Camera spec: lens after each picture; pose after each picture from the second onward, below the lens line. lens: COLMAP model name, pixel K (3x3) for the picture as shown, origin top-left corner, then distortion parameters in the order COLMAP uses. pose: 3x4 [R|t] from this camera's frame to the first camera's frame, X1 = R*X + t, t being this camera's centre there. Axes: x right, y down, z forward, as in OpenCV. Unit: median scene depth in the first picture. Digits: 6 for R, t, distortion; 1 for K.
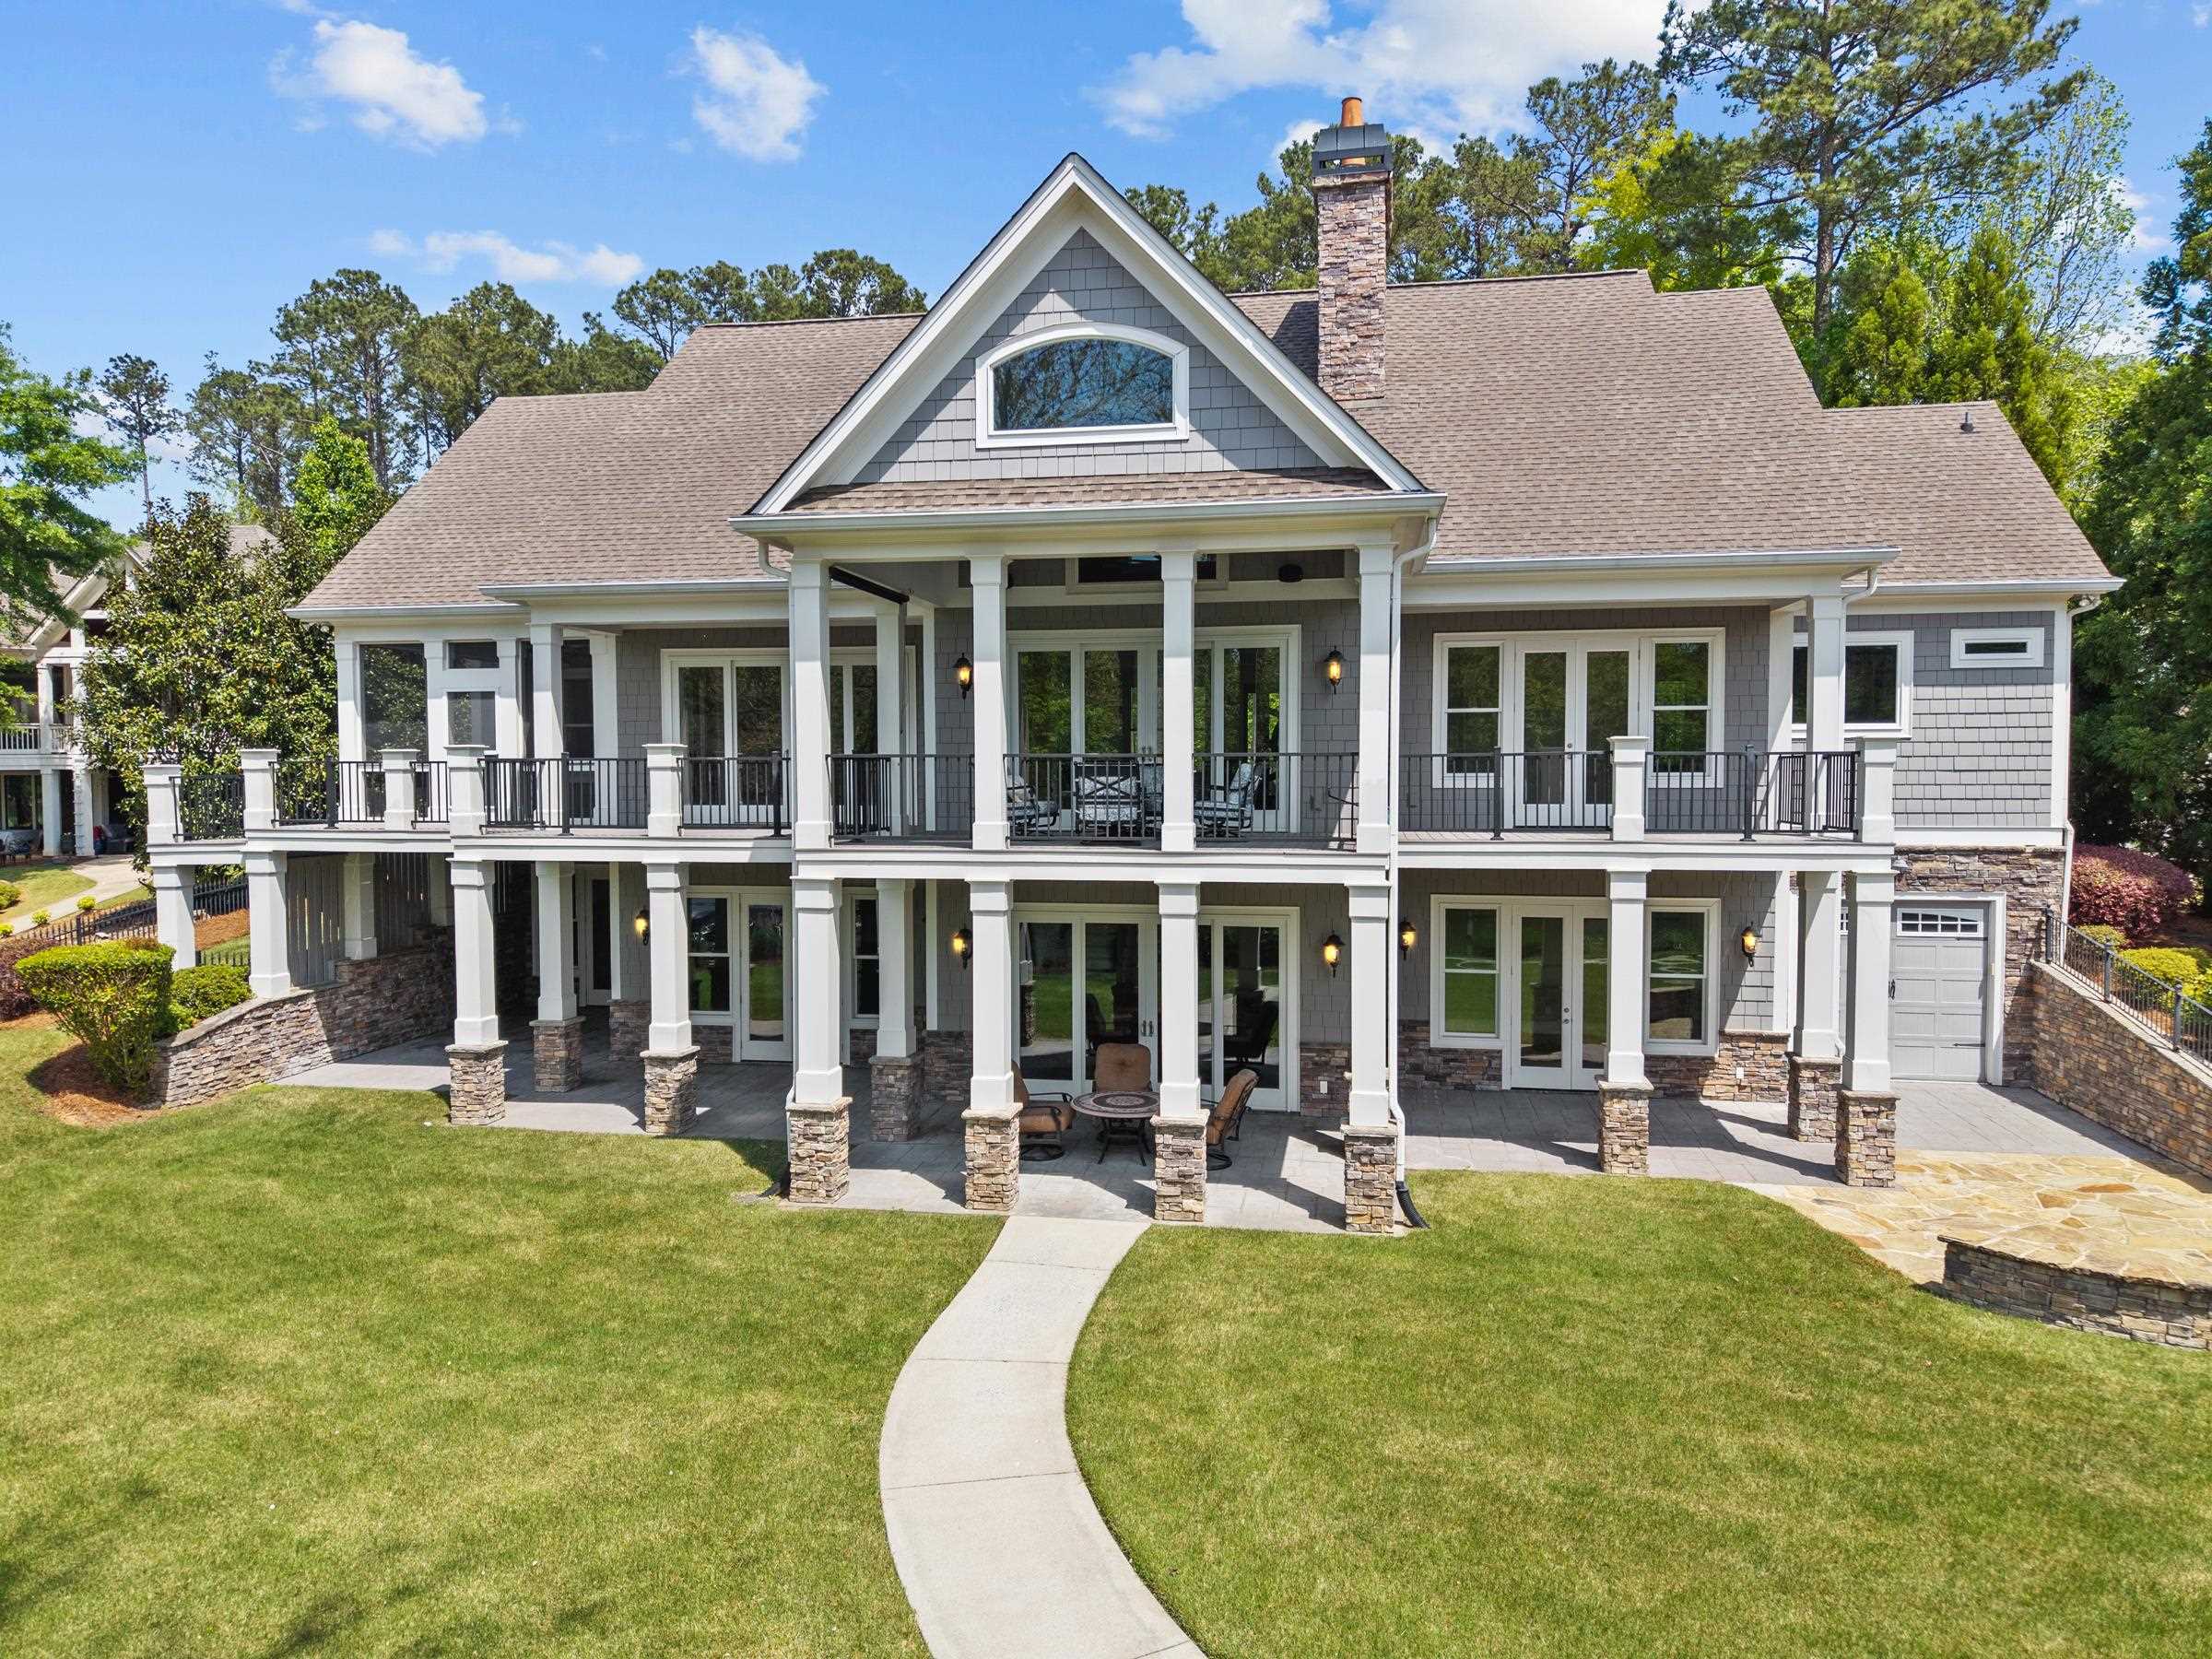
lens RADIAL K [[1478.1, 0, 1105.1], [0, 1478.1, 820.1], [0, 0, 1]] dist [0.028421, -0.026205]
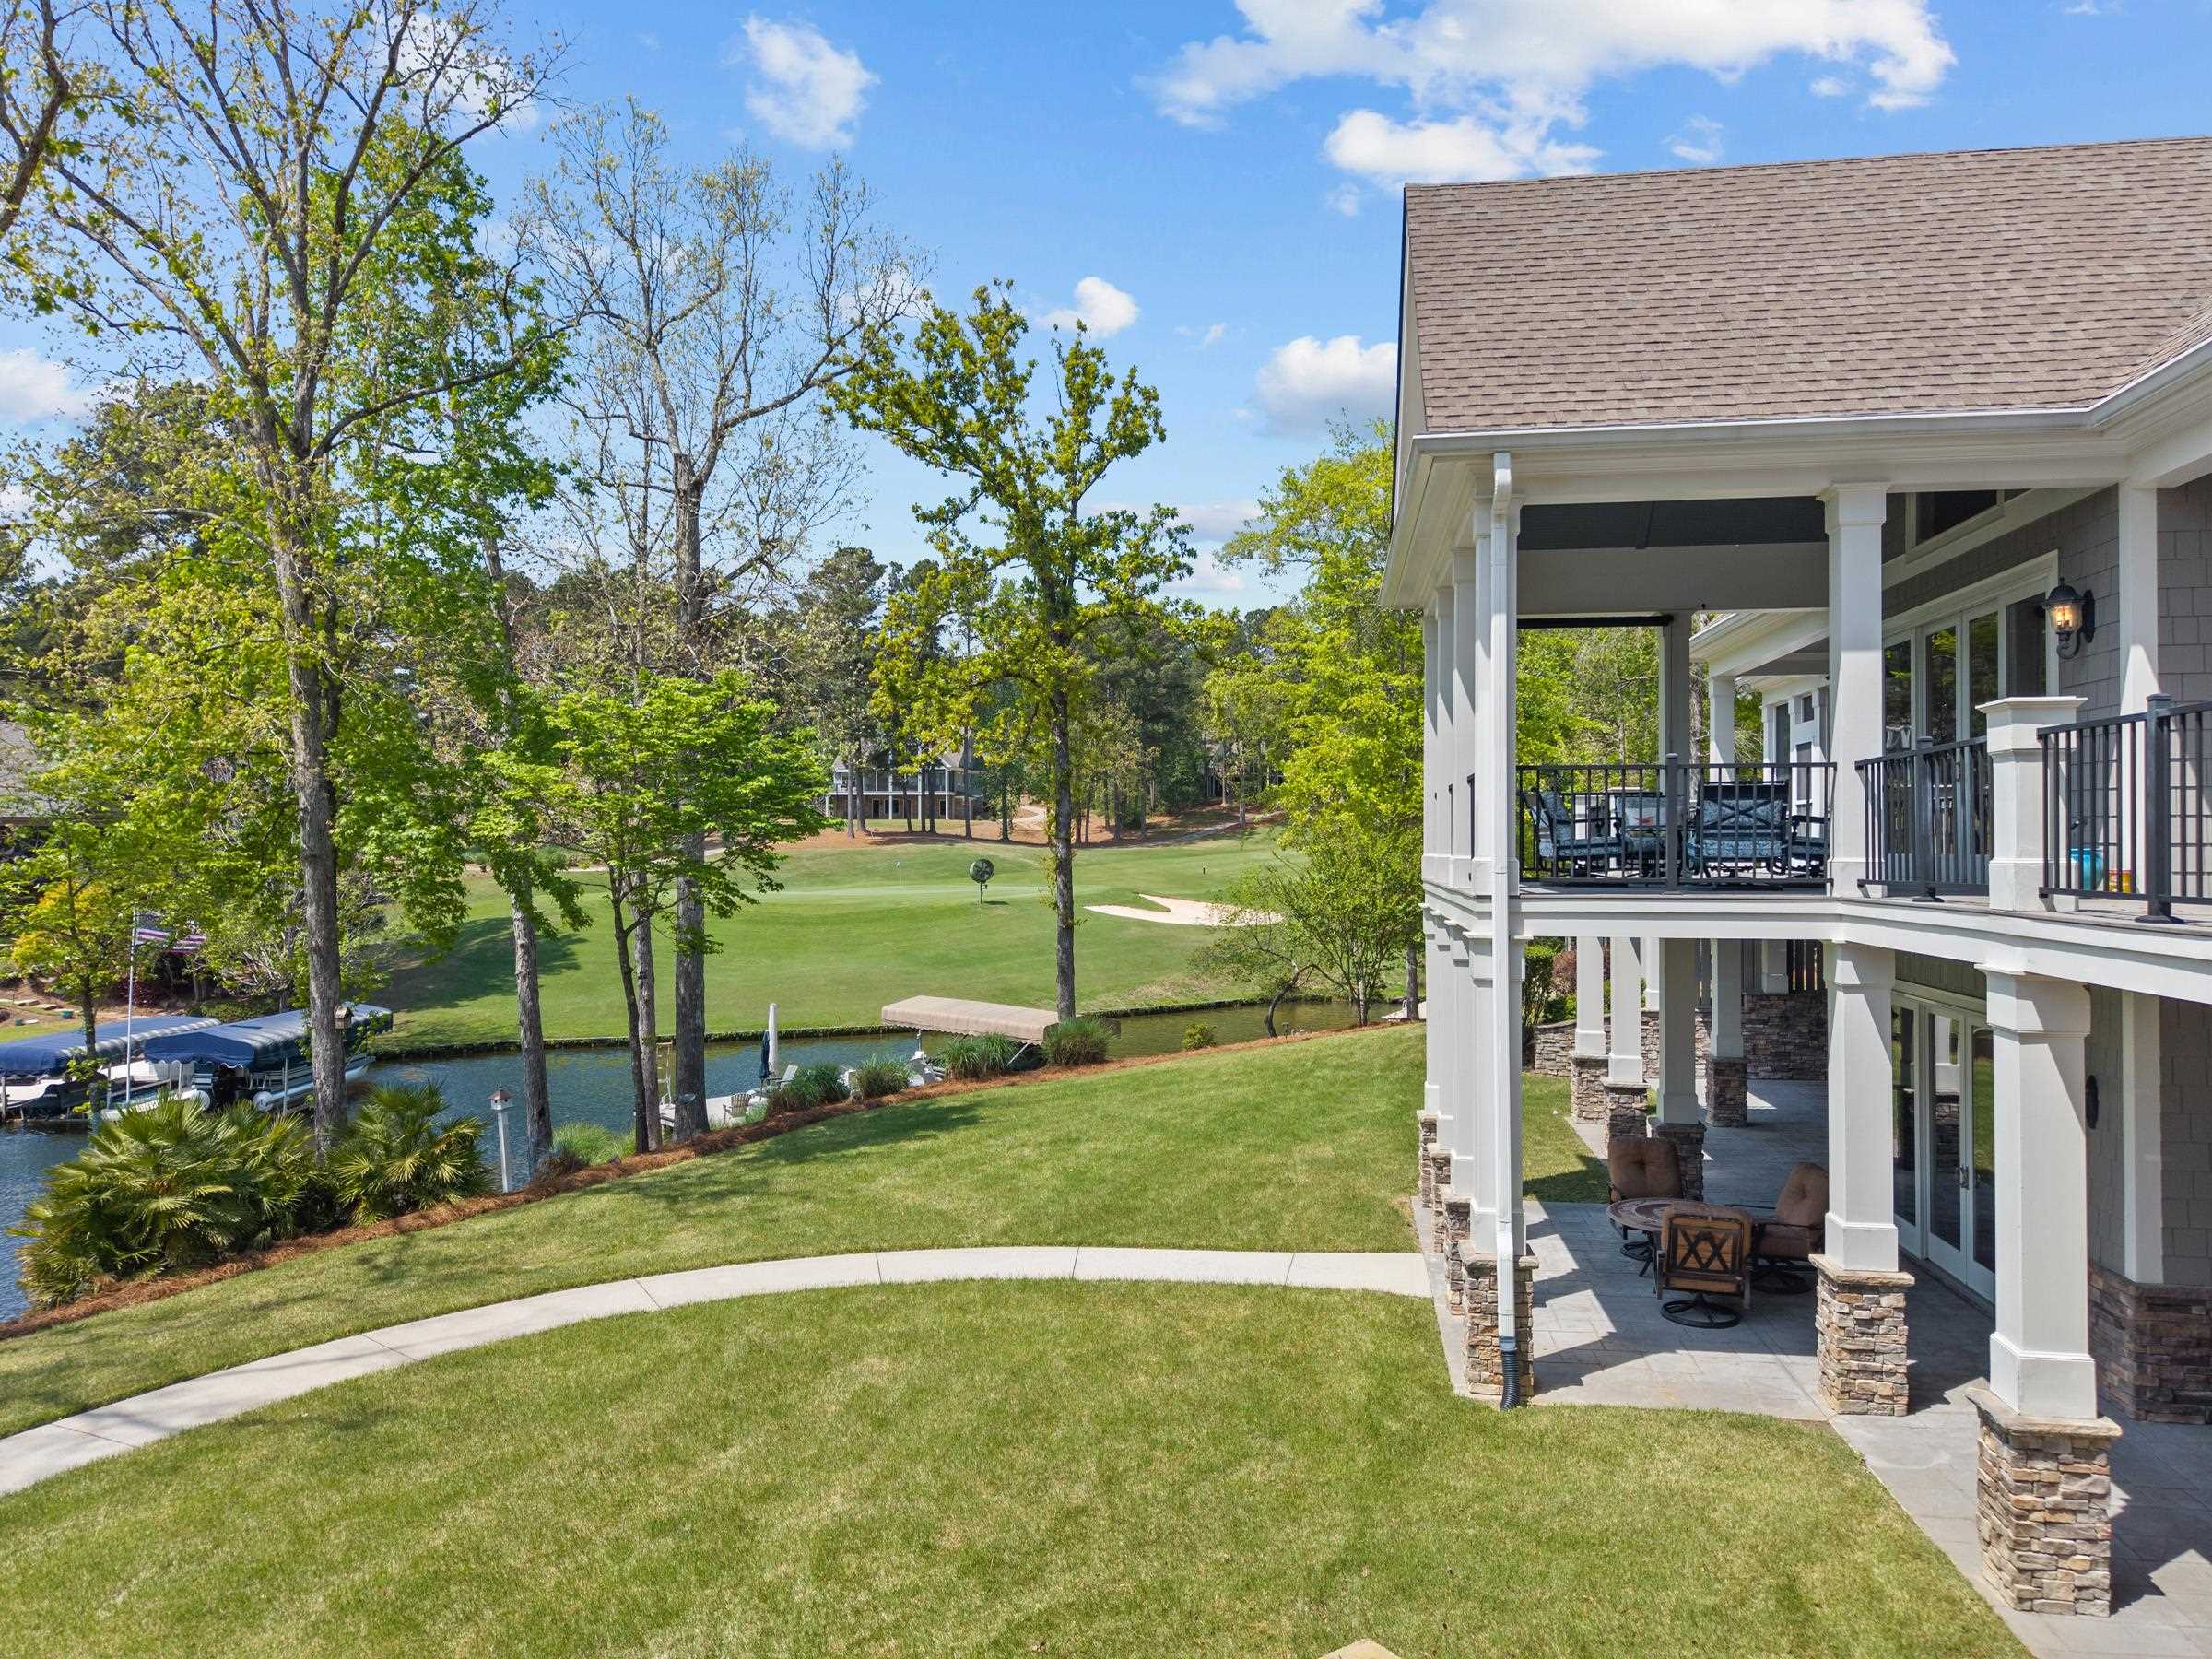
lens RADIAL K [[1478.1, 0, 1107.3], [0, 1478.1, 837.1], [0, 0, 1]] dist [0.028421, -0.026205]
pose [[0.025671, -0.005693, -0.999654, 0.700998], [-0.033346, 0.999422, -0.006548, 0.002372], [0.999114, 0.033502, 0.025466, 0.575495]]
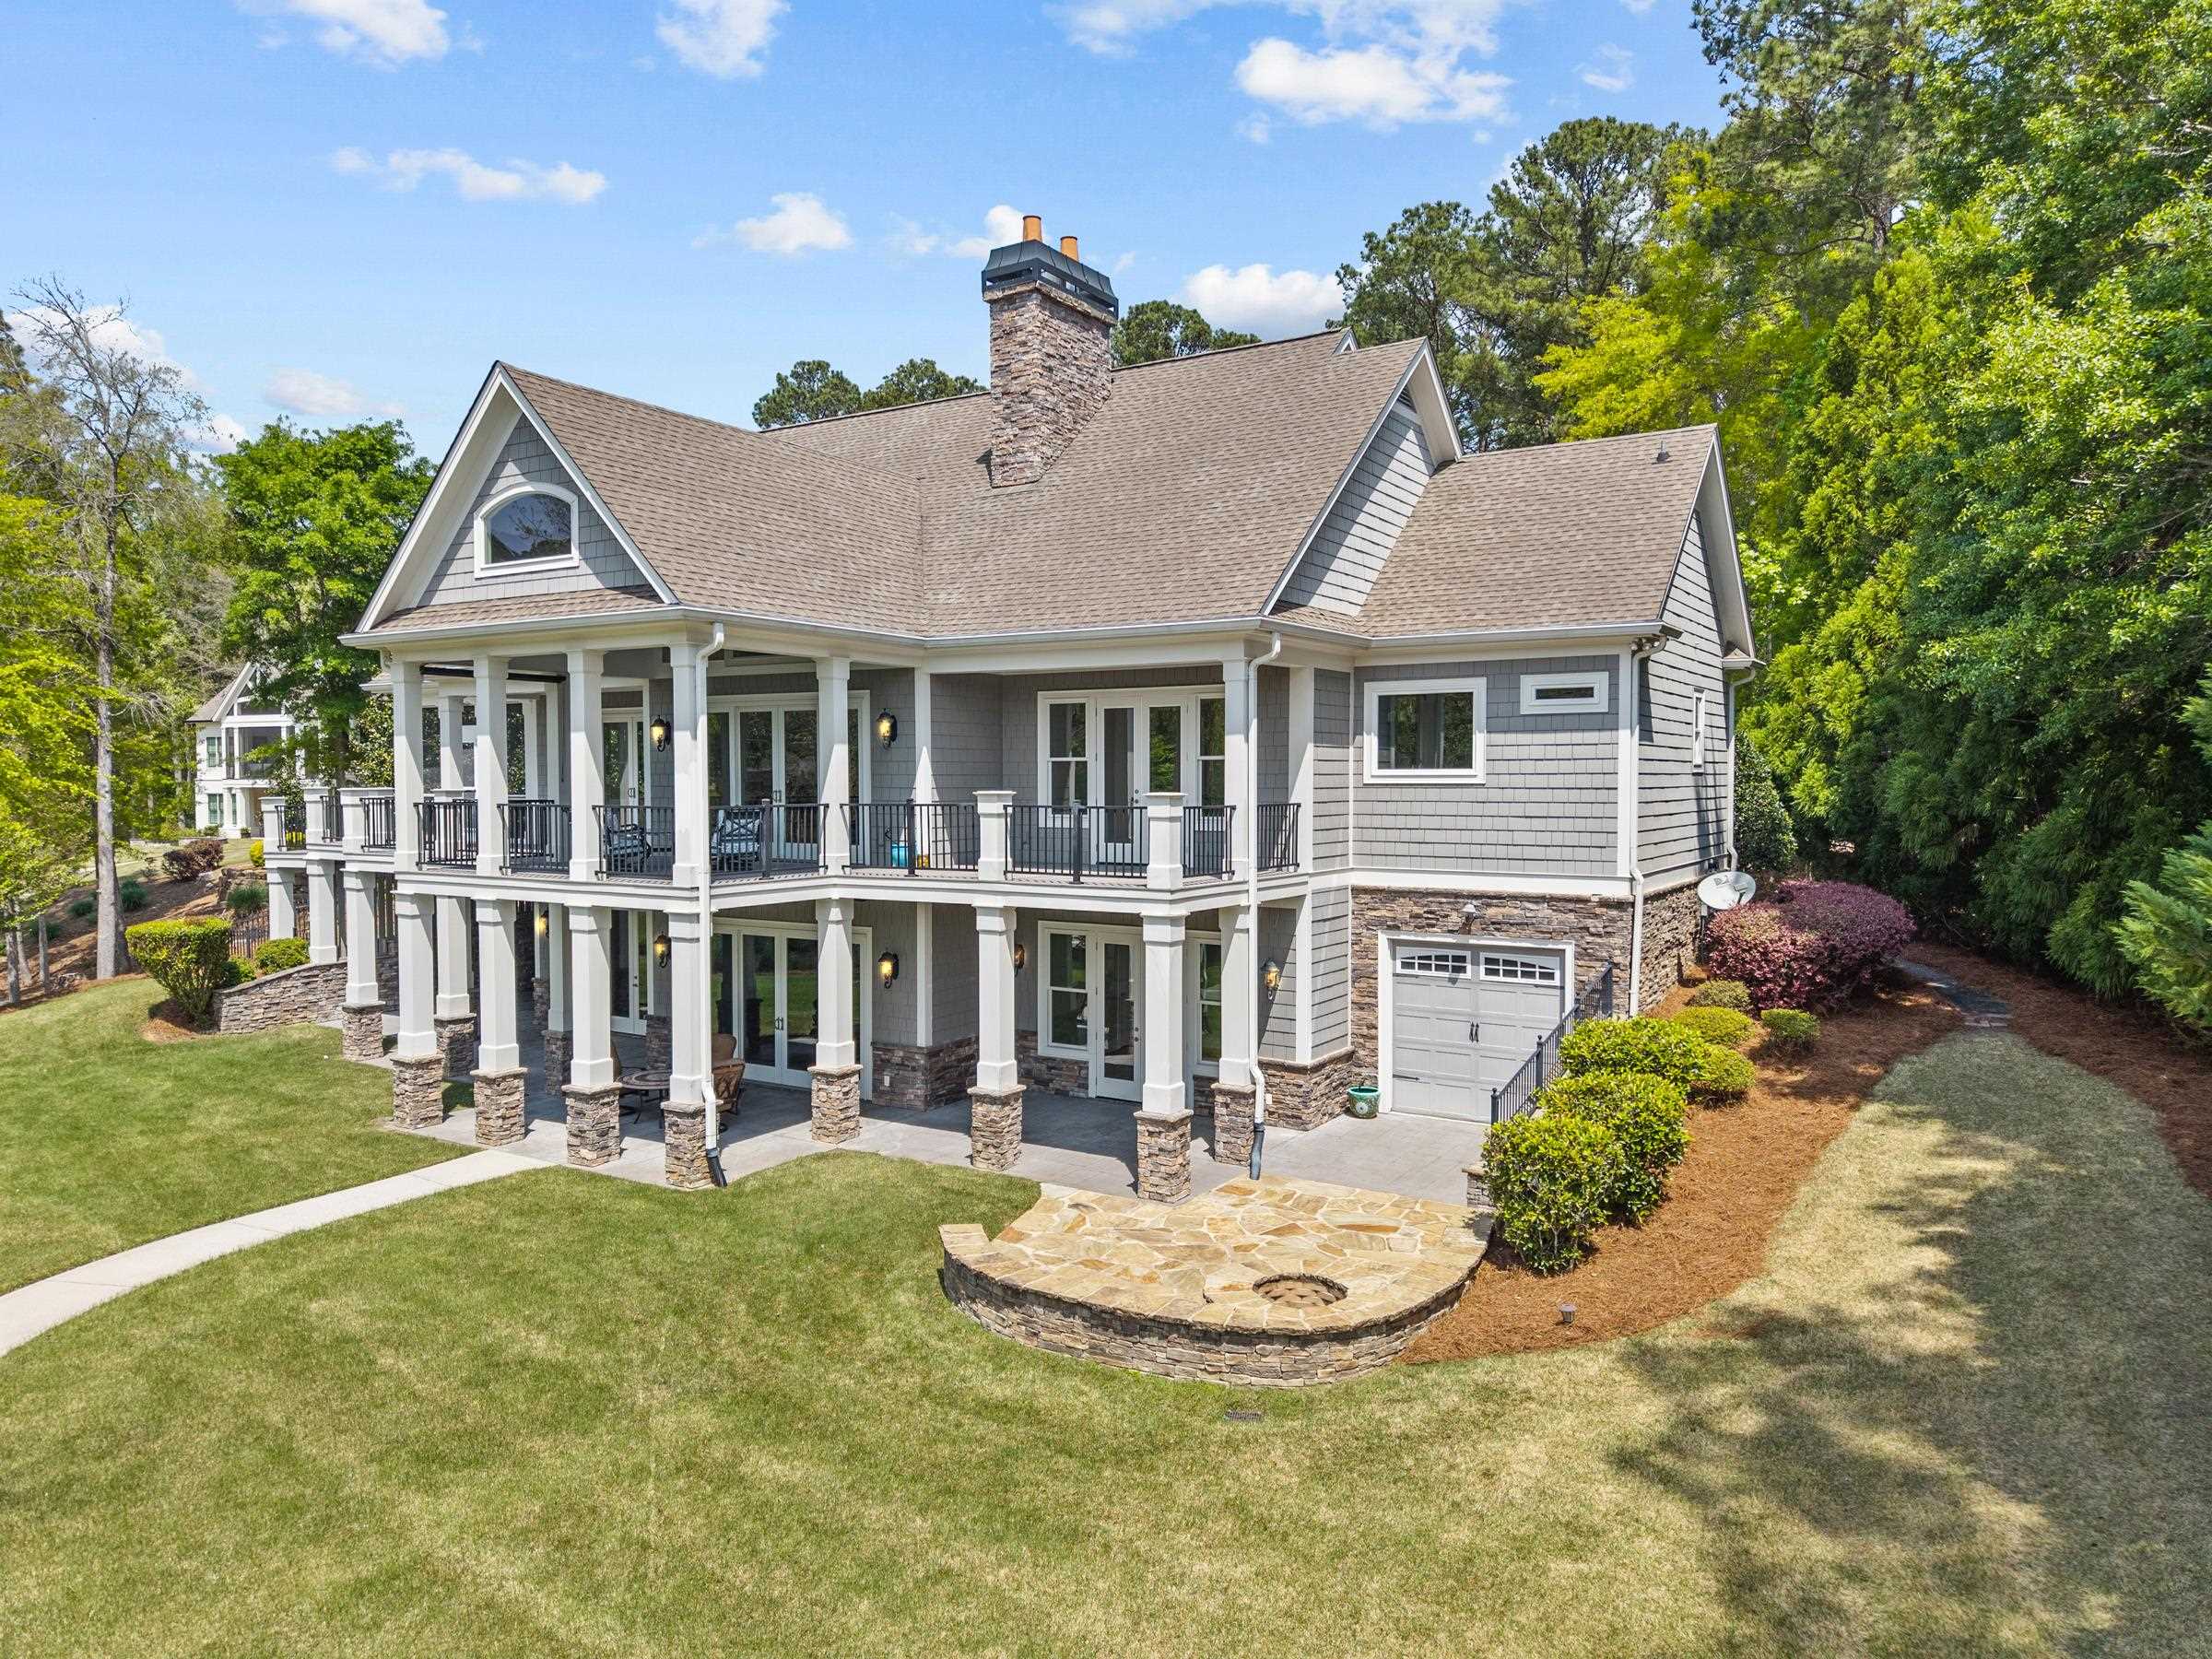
lens RADIAL K [[1478.1, 0, 1101.3], [0, 1478.1, 820.2], [0, 0, 1]] dist [0.028421, -0.026205]
pose [[0.925377, 0.012483, -0.378842, 0.726045], [-0.013299, 0.999911, 0.000463, -0.029466], [0.378814, 0.004609, 0.925461, -0.028126]]
